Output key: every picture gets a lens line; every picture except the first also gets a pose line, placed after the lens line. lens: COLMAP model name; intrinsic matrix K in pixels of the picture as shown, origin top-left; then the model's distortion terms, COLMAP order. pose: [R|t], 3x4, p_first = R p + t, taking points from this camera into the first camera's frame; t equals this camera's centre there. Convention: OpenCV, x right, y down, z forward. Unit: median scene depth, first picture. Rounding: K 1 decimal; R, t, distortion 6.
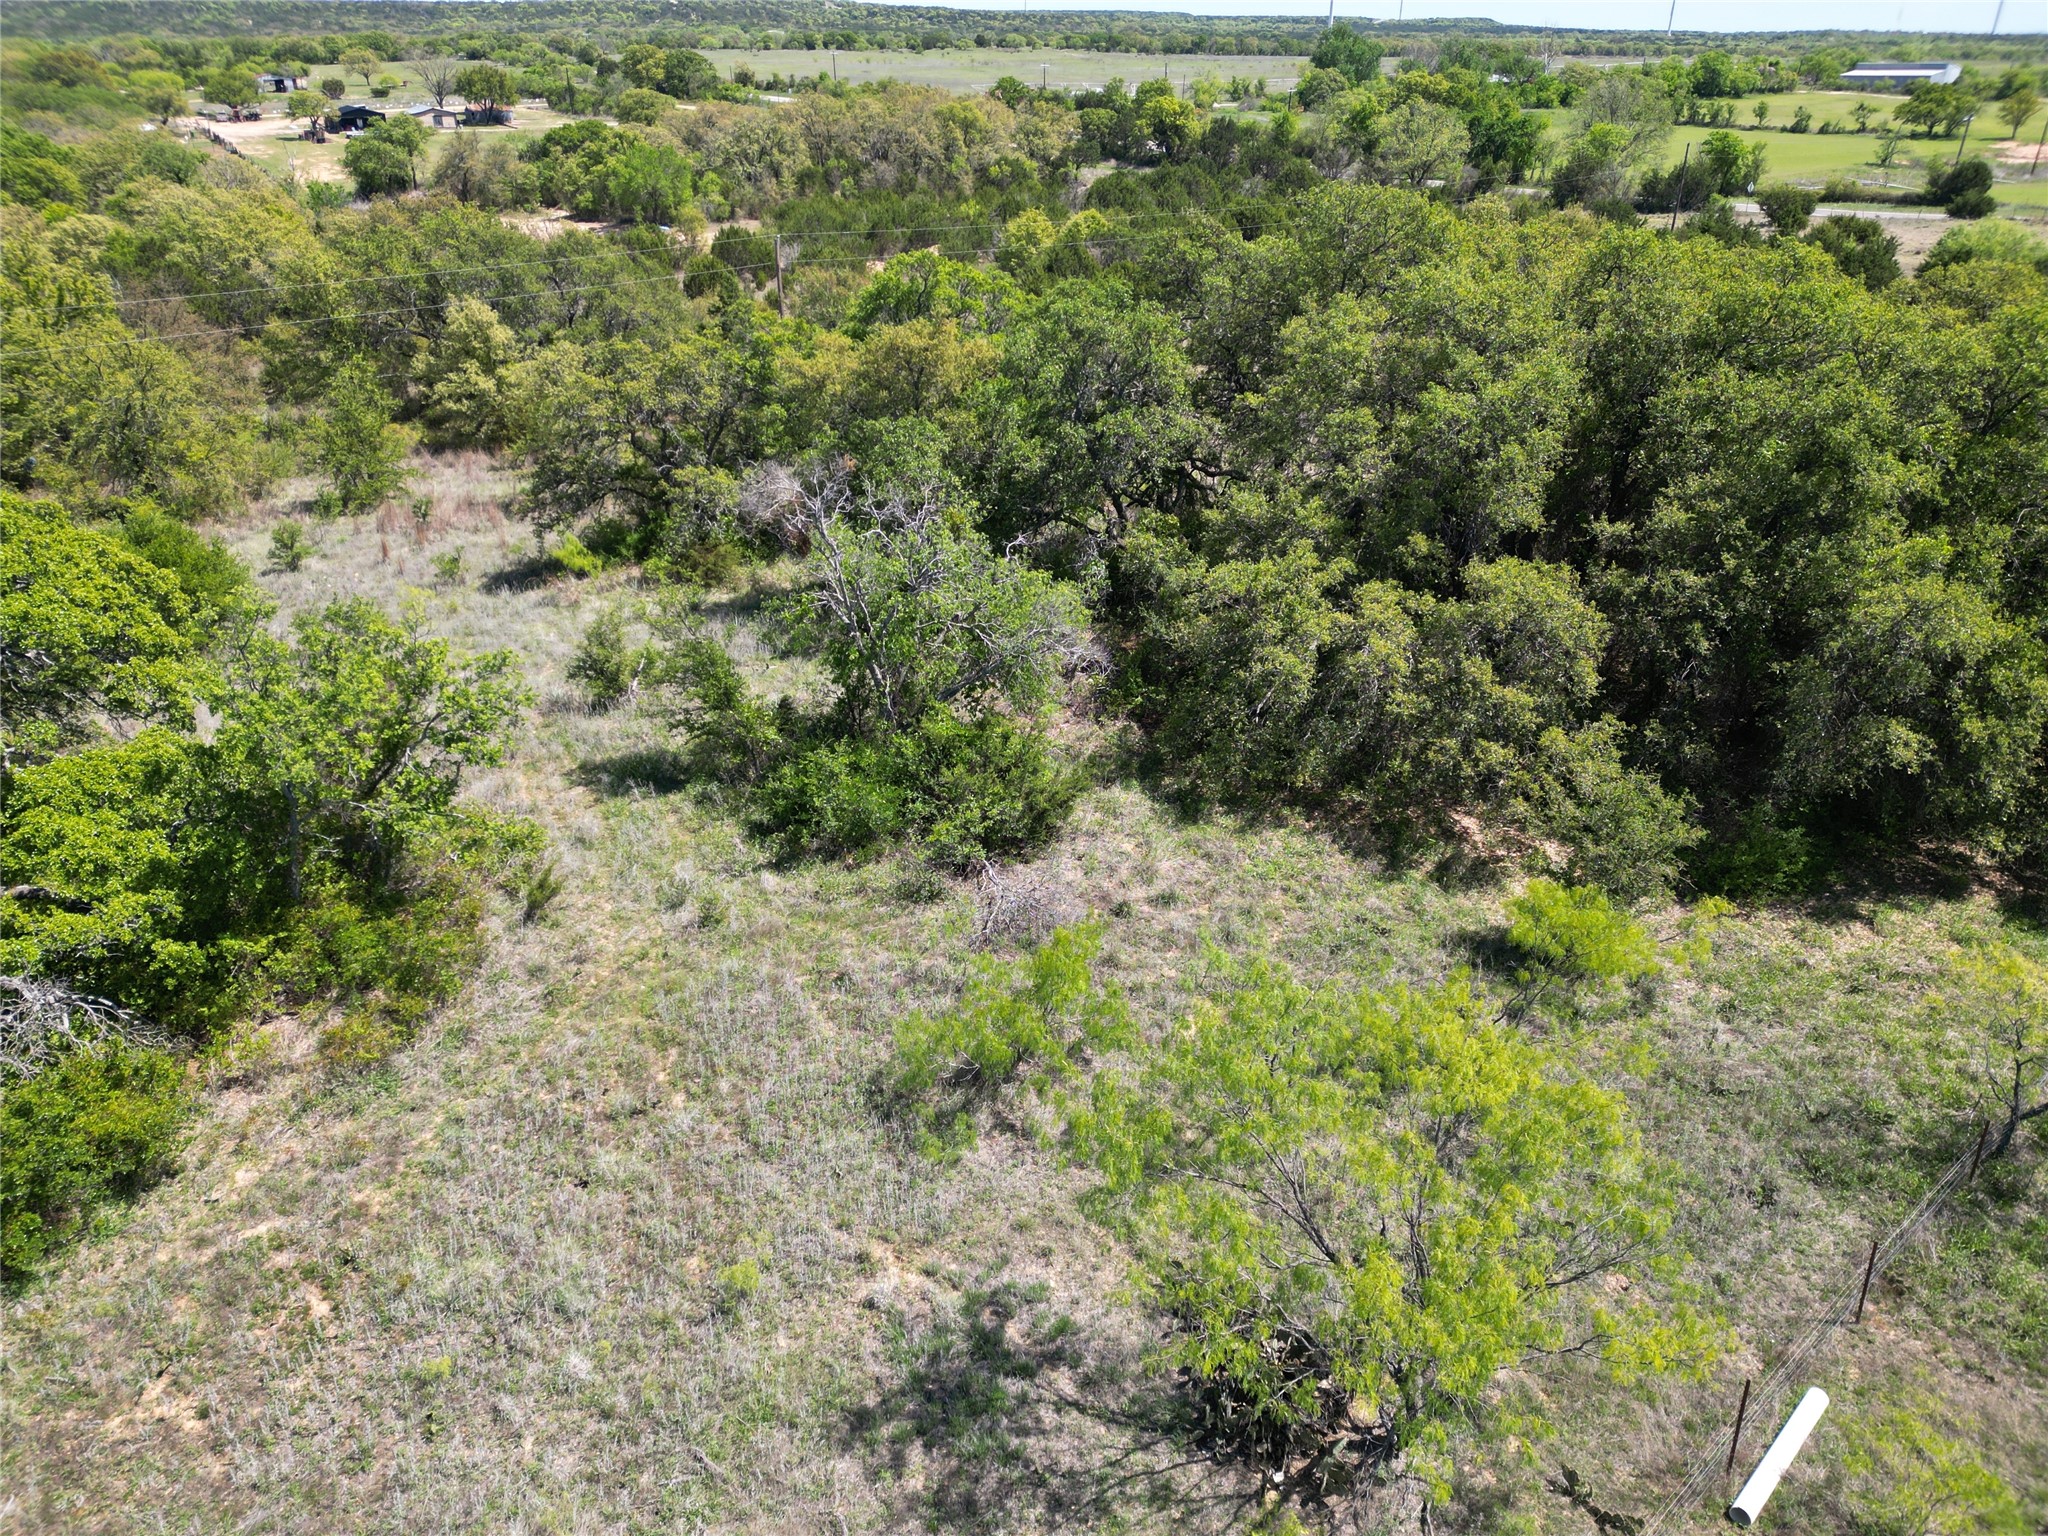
lens RADIAL K [[1419.9, 0, 1009.0], [0, 1419.9, 770.7], [0, 0, 1]] dist [0.063912, -0.043656]
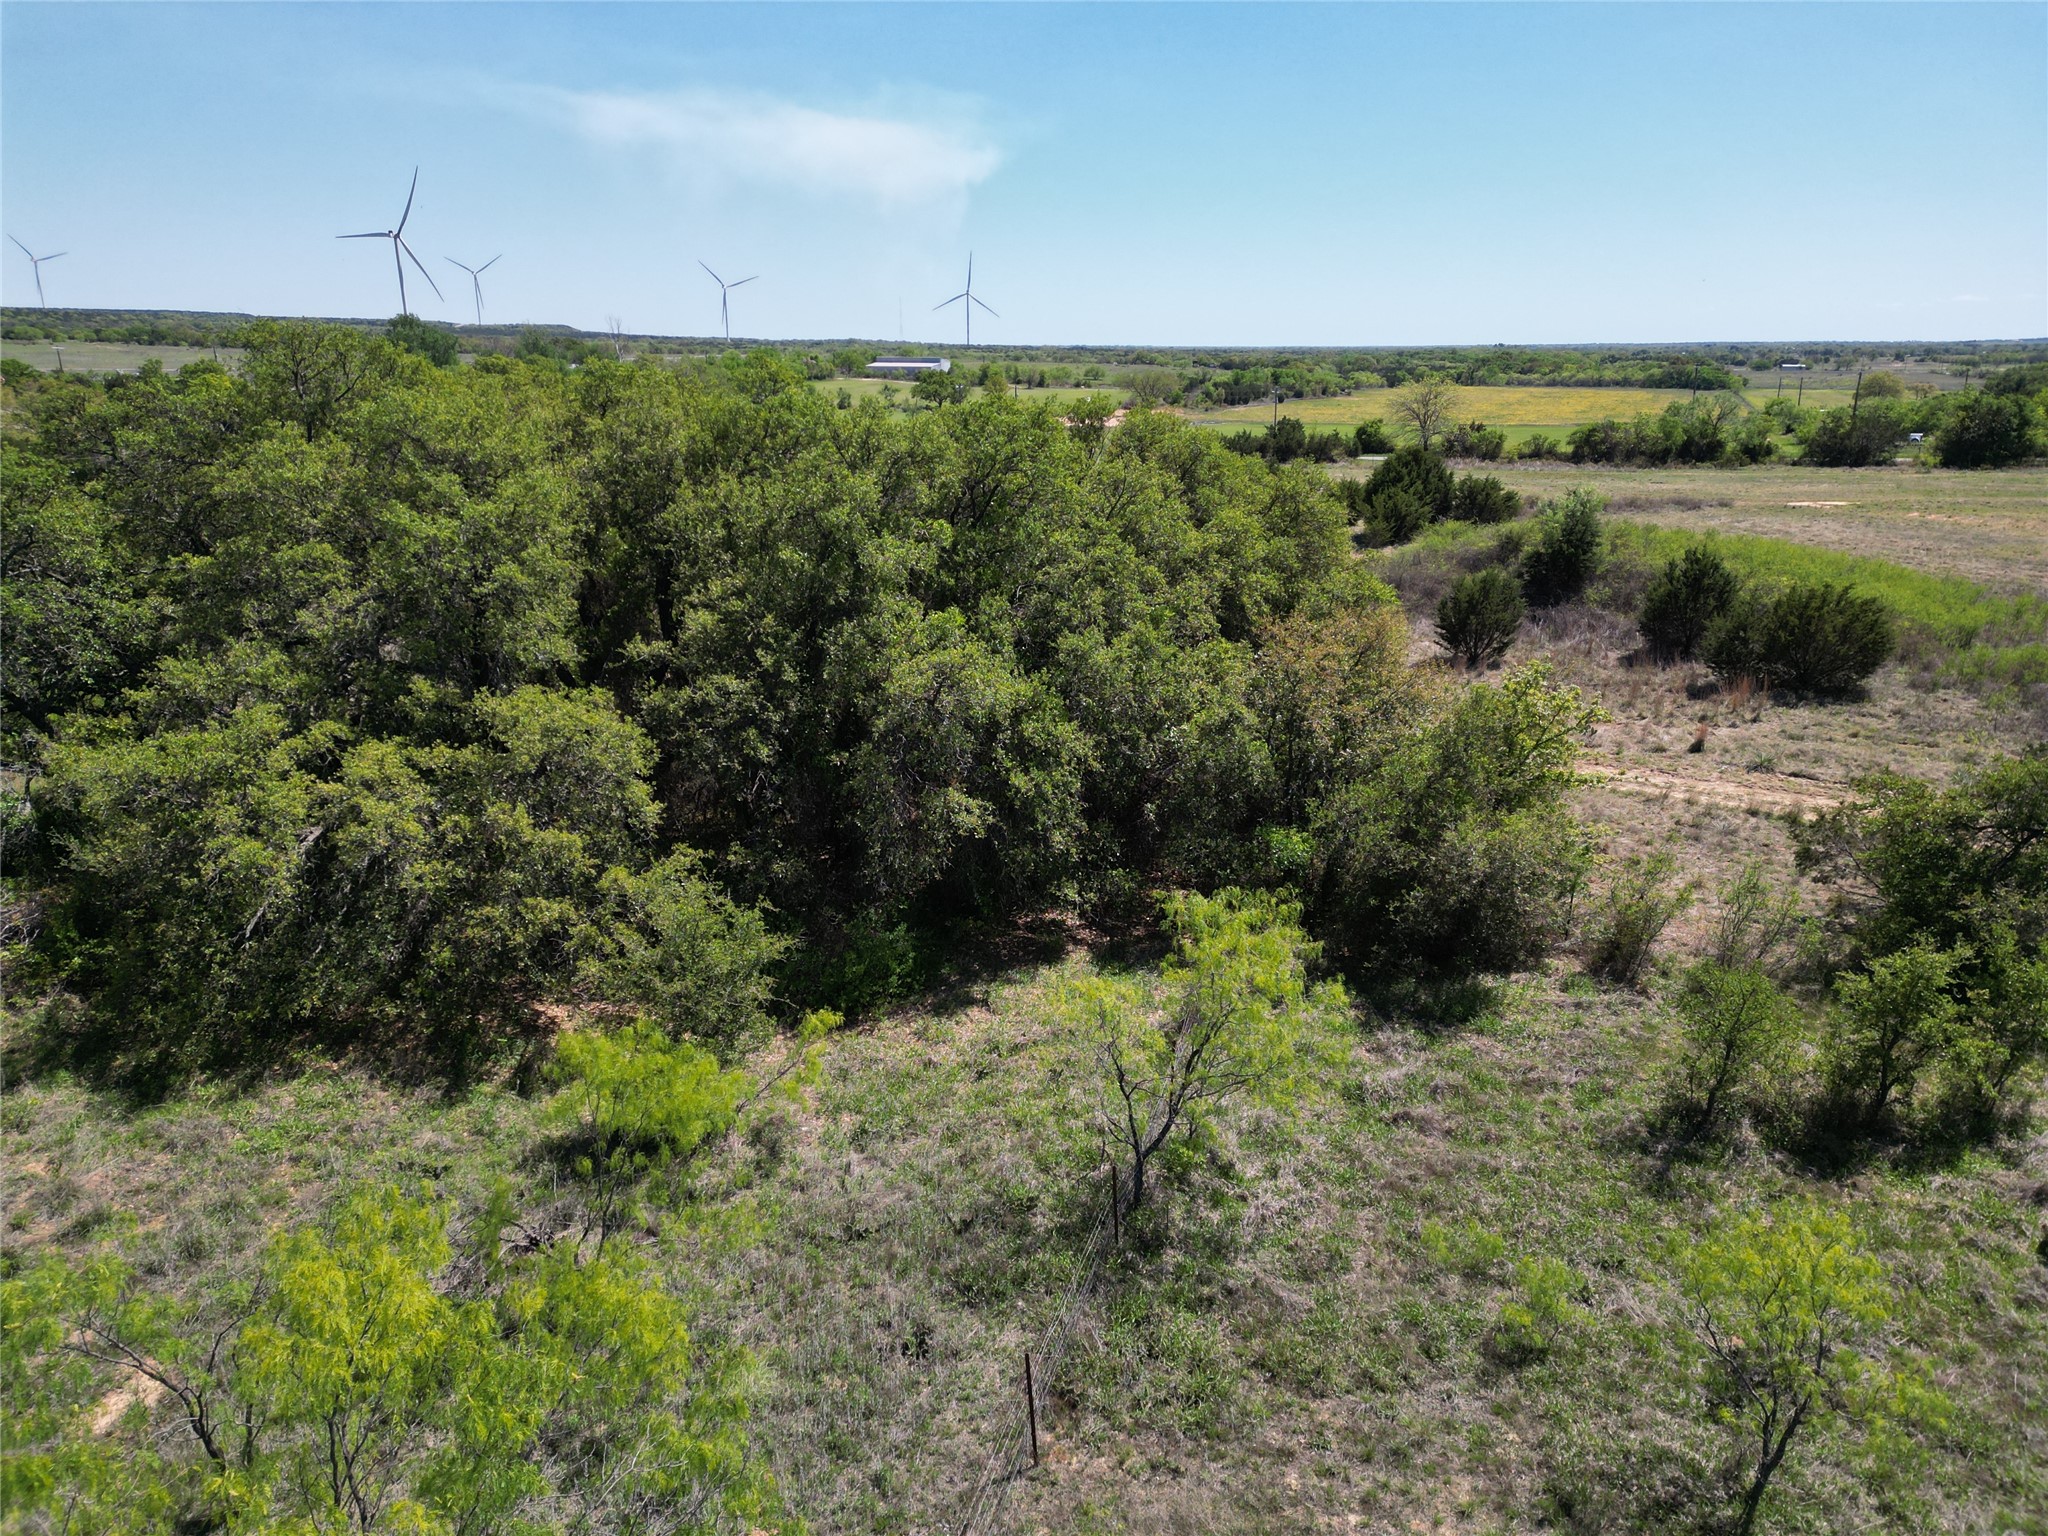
lens RADIAL K [[1419.9, 0, 1009.0], [0, 1419.9, 770.7], [0, 0, 1]] dist [0.063912, -0.043656]
pose [[0.844602, -0.154593, 0.512589, 0.155316], [0.247897, 0.961515, -0.118477, 0.070926], [-0.474546, 0.227135, 0.850421, 0.169253]]
